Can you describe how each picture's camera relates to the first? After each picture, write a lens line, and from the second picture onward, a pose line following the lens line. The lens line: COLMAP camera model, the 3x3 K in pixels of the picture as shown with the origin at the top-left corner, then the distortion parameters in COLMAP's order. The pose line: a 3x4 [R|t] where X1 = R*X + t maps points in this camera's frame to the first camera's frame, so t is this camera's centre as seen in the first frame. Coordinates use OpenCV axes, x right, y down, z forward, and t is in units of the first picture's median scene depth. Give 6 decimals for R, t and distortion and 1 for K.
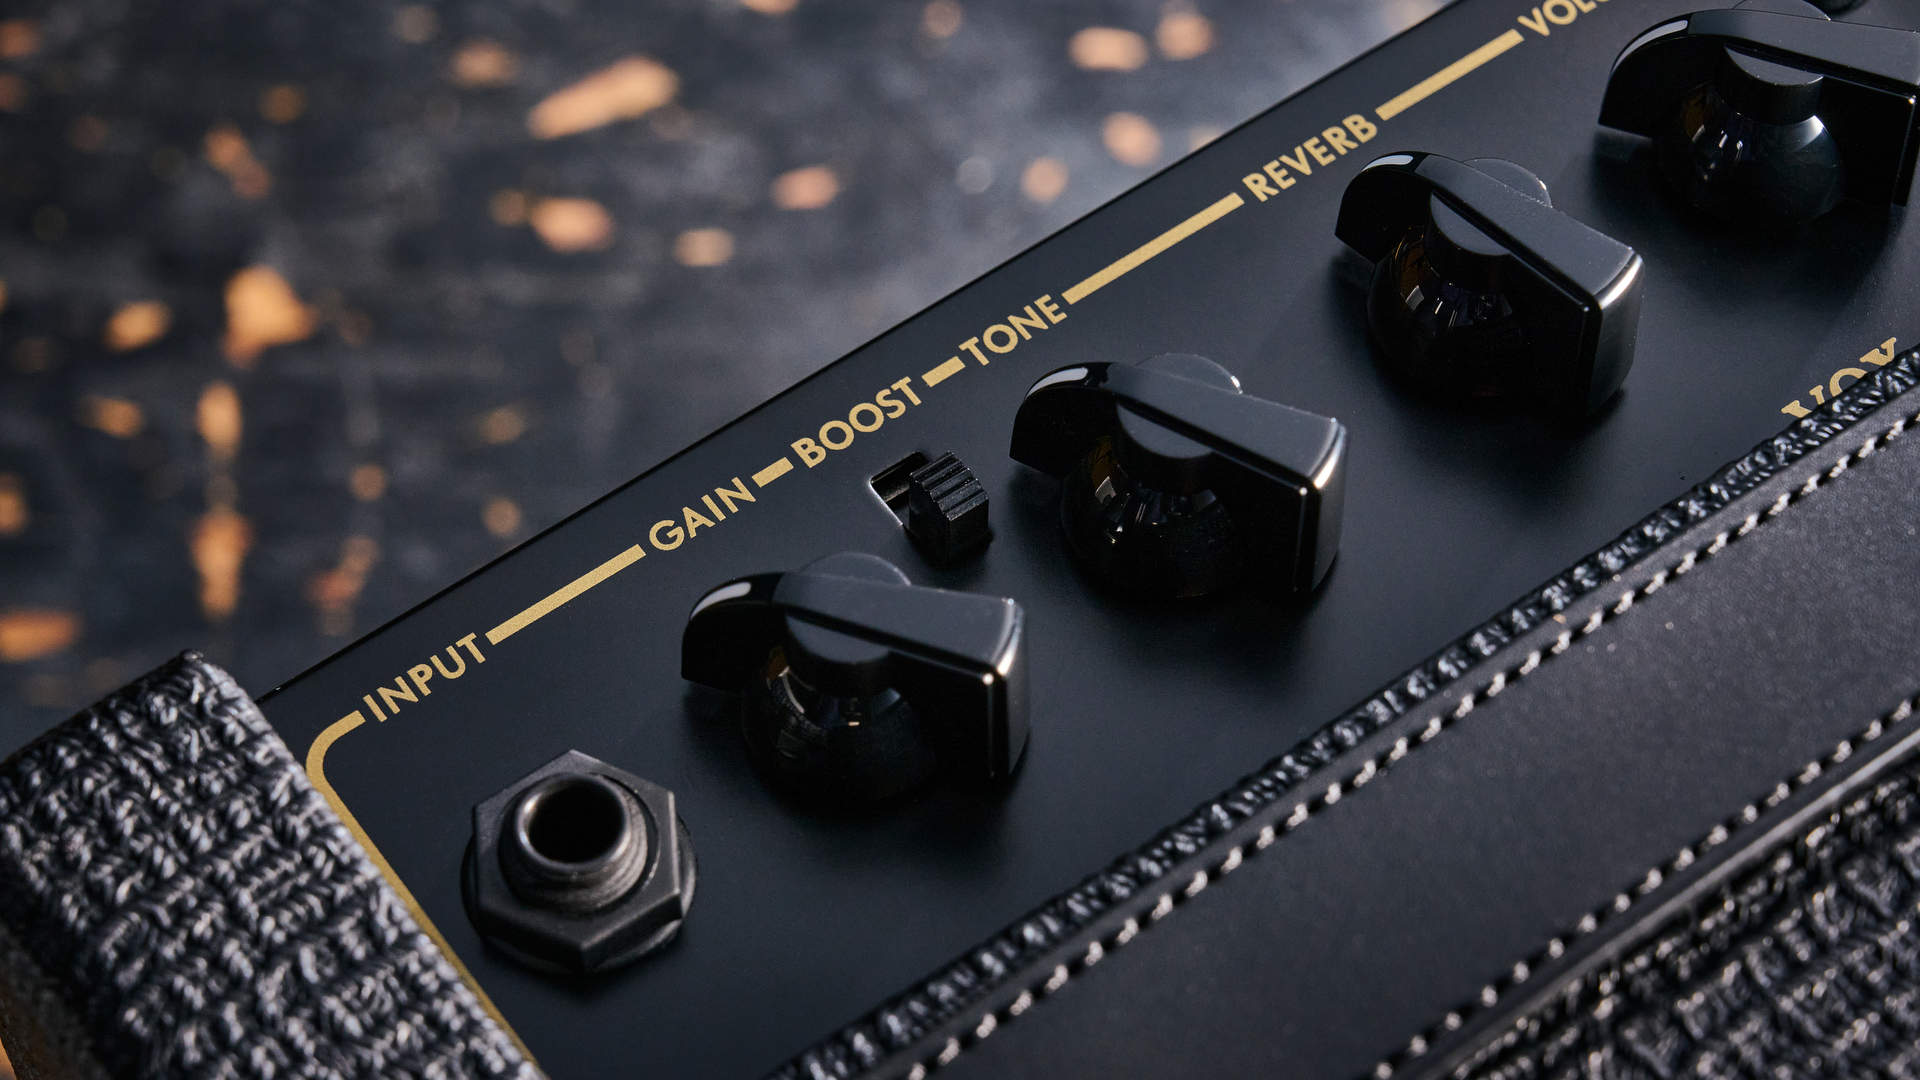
lens RADIAL K [[4039.7, 0, 959.9], [0, 4039.7, 535.7], [0, 0, 1]] dist [-0.334227, 0.000000]
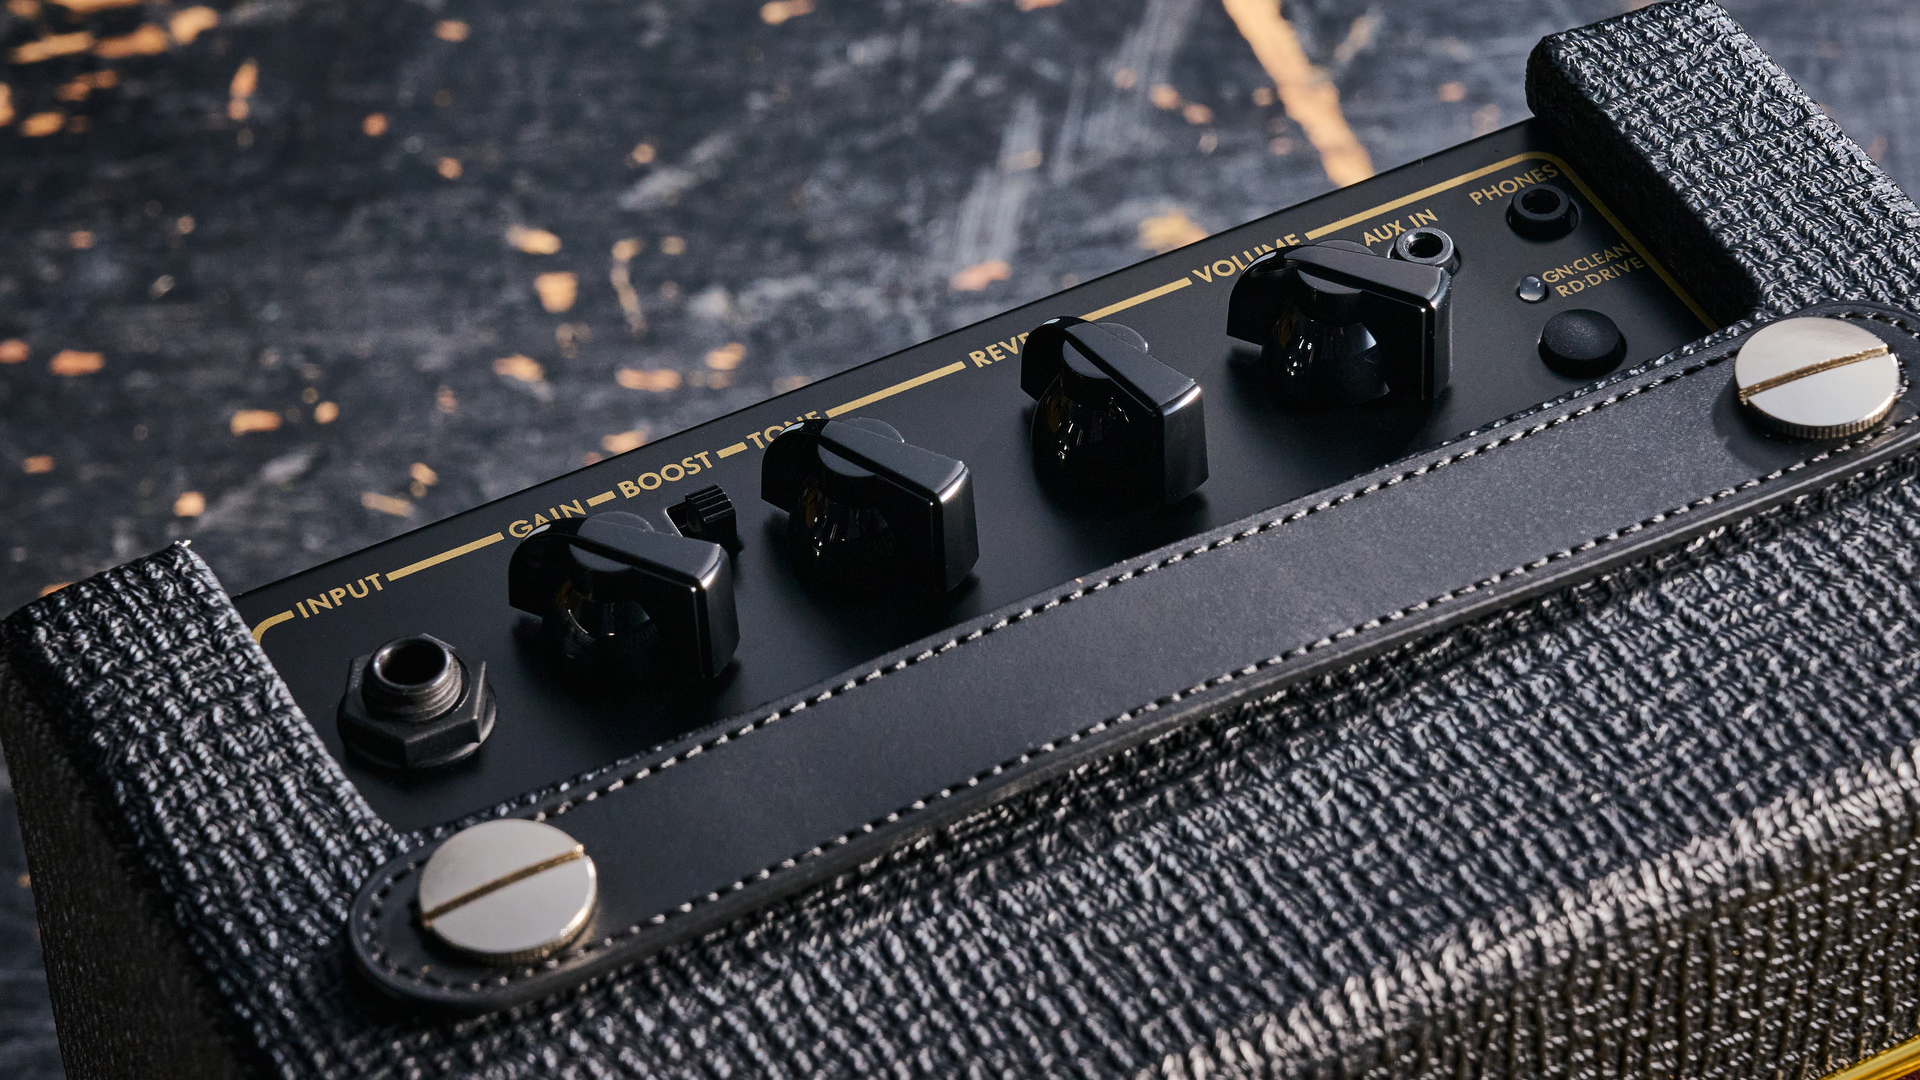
lens RADIAL K [[4039.7, 0, 960.4], [0, 4039.7, 542.3], [0, 0, 1]] dist [-0.334227, 0.000000]
pose [[0.993829, 0.089663, -0.065304, 0.201529], [-0.099316, 0.981470, -0.163867, 0.254108], [0.049401, 0.169342, 0.984319, -0.466721]]
